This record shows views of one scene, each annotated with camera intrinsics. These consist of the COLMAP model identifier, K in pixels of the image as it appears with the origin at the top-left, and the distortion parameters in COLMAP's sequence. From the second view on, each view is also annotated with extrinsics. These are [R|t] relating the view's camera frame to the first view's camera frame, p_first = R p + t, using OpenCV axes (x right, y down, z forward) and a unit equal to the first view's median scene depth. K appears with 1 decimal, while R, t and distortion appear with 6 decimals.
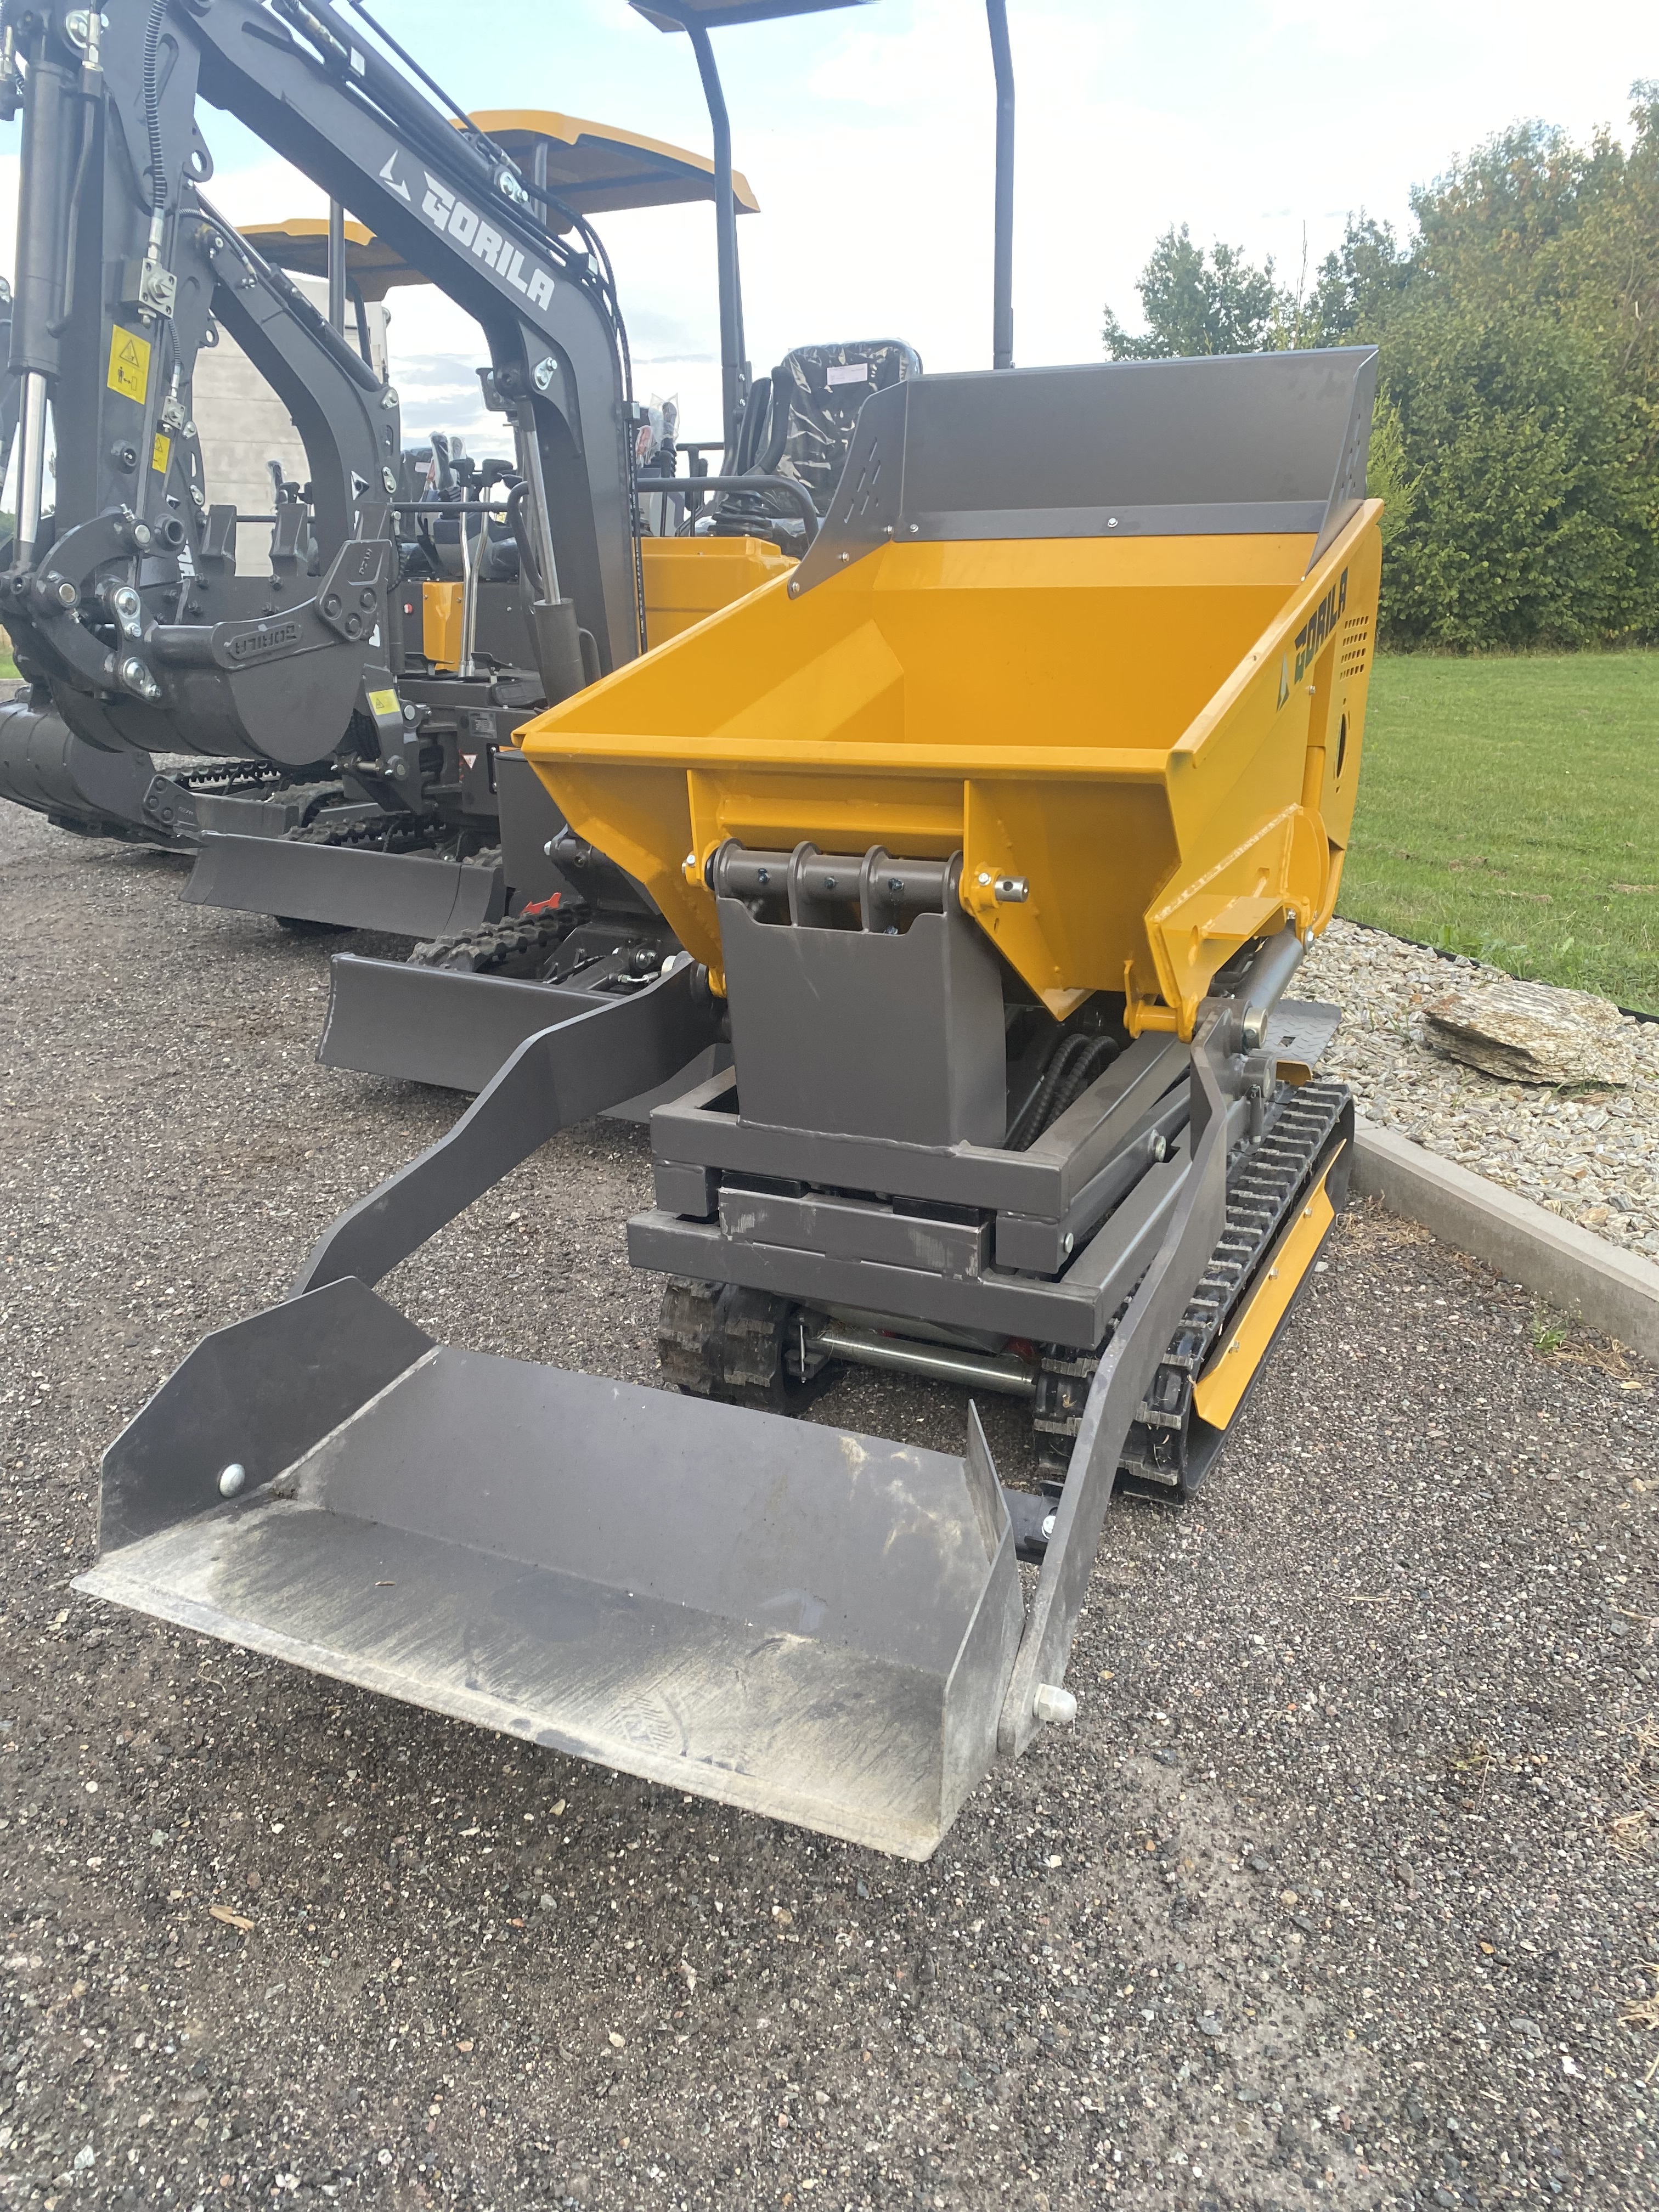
lens RADIAL K [[1700.3, 0, 823.3], [0, 1700.3, 1149.9], [0, 0, 1]] dist [0.029558, -0.013589]
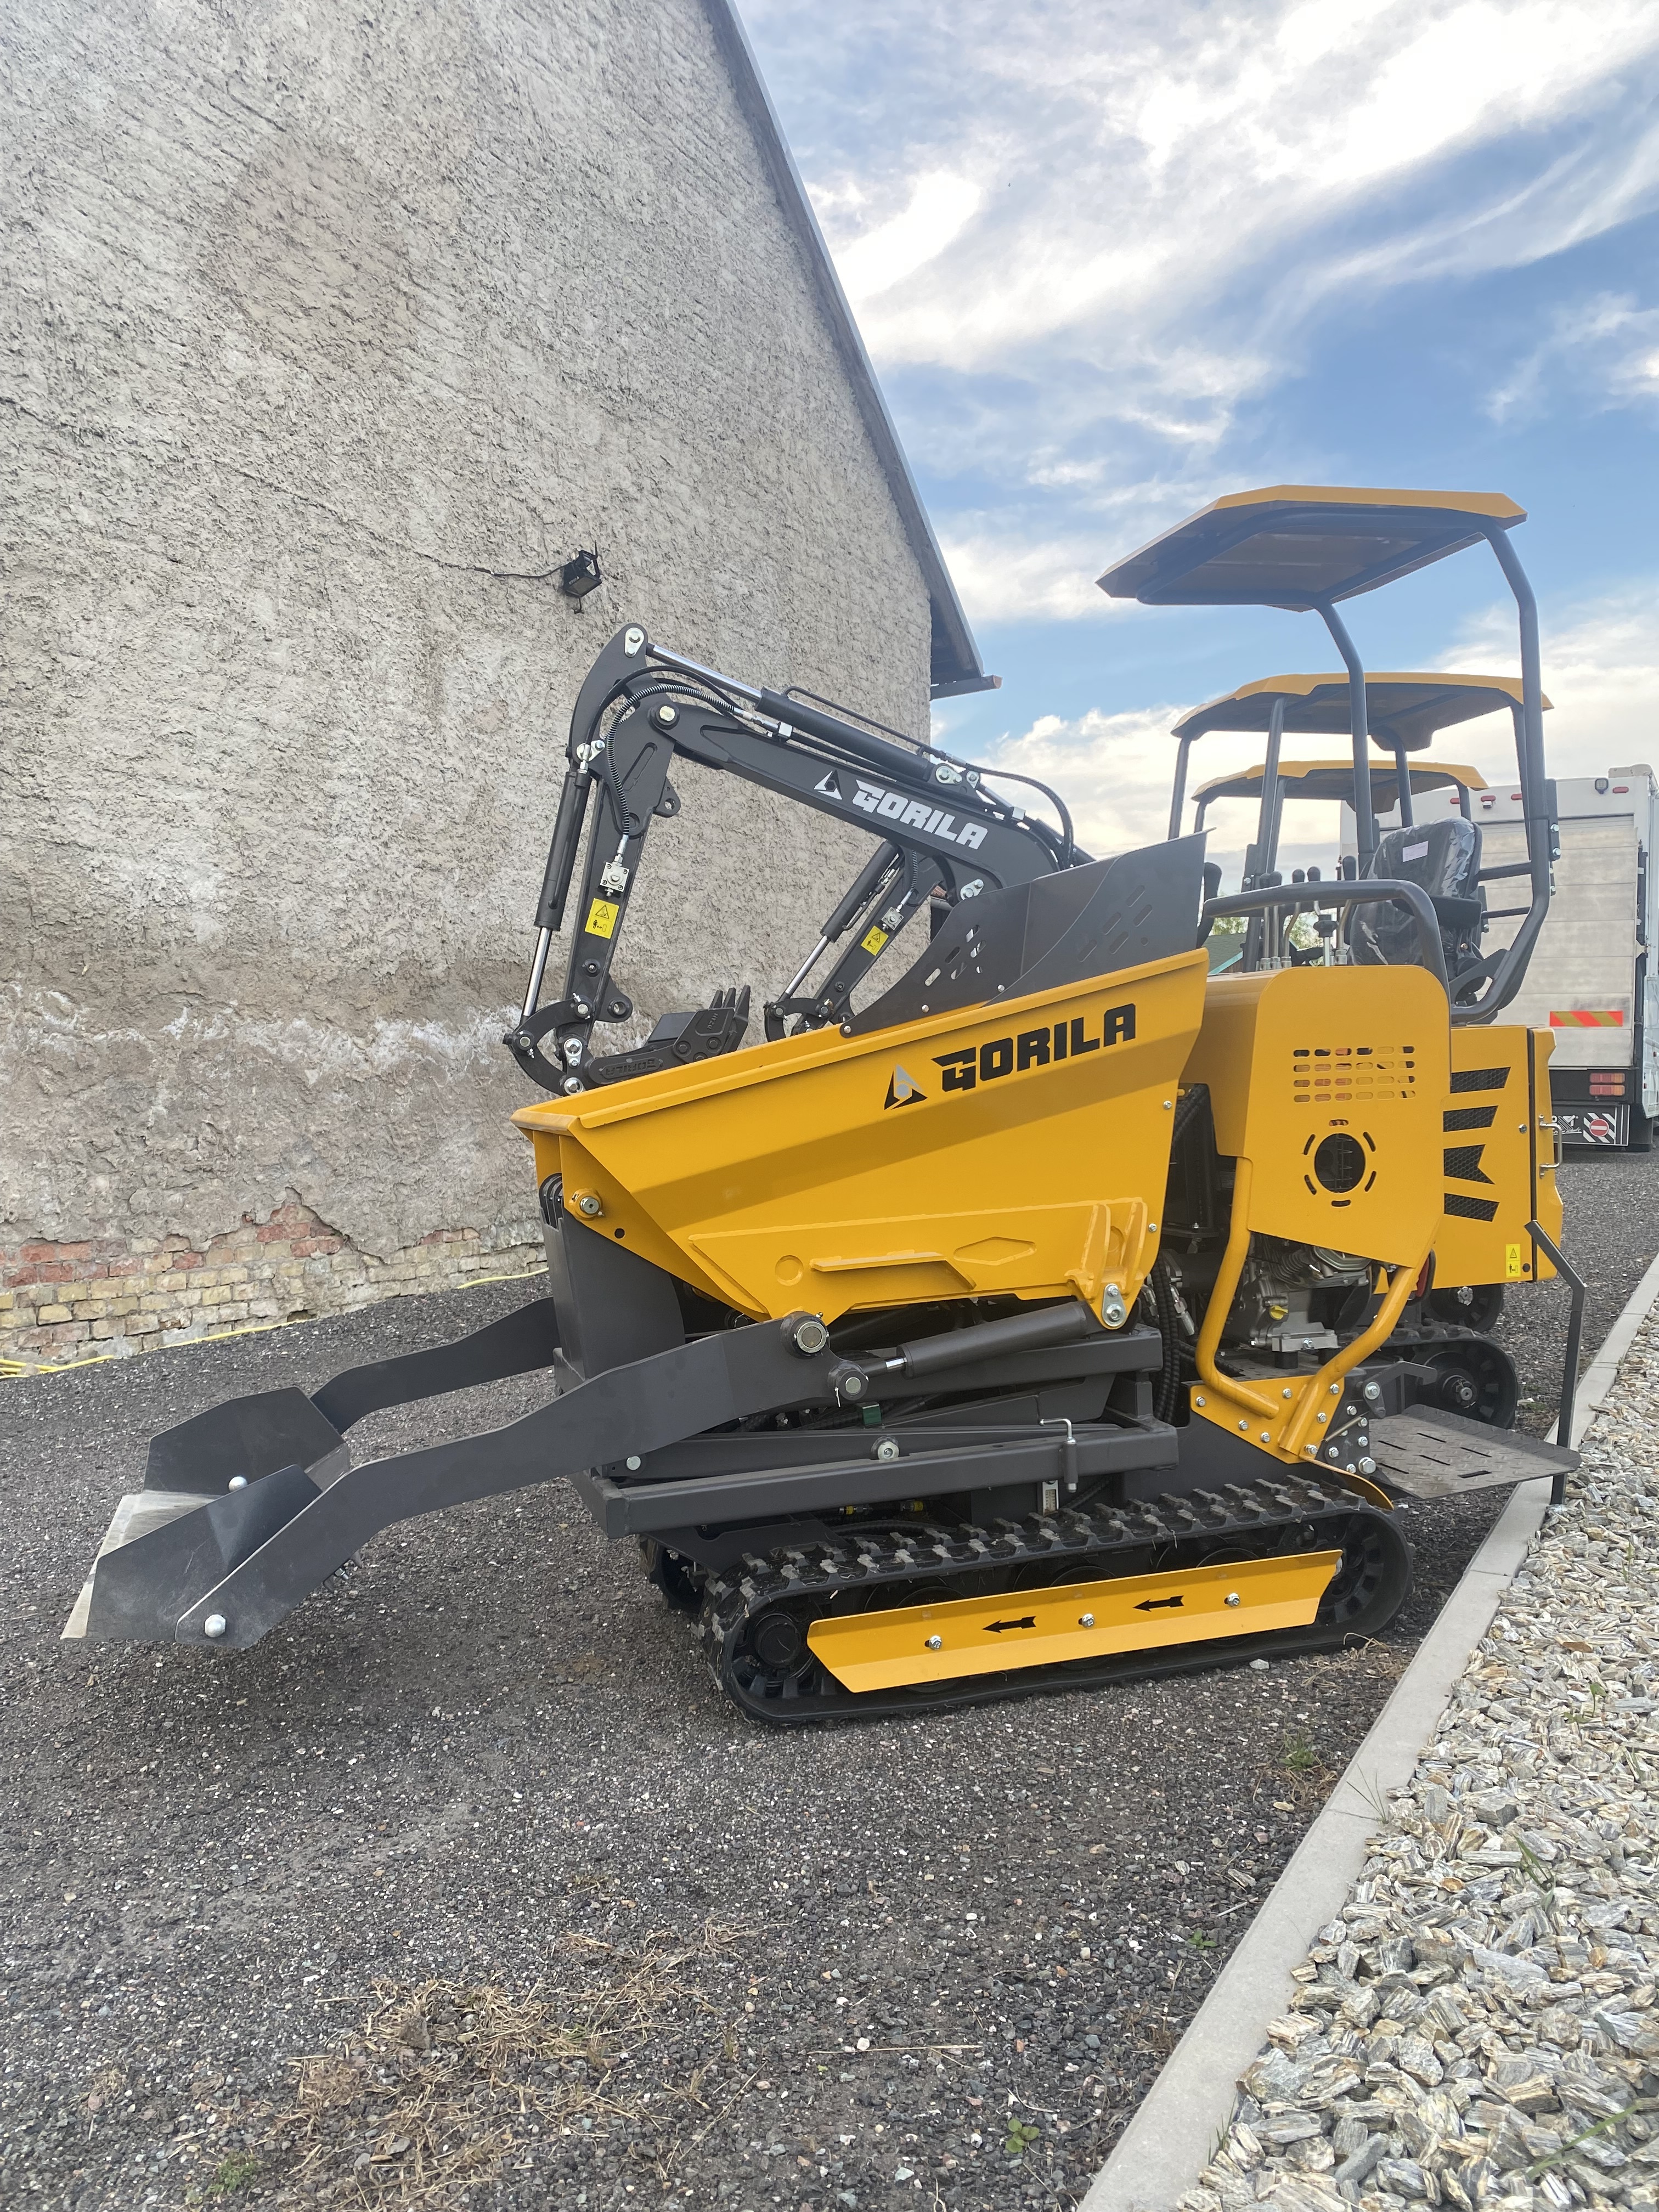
lens RADIAL K [[1700.3, 0, 823.3], [0, 1700.3, 1149.9], [0, 0, 1]] dist [0.029558, -0.013589]
pose [[0.665251, 0.028726, -0.746067, 0.829595], [-0.222712, 0.961402, -0.161571, -0.001878], [0.712629, 0.273643, 0.645972, 0.083608]]
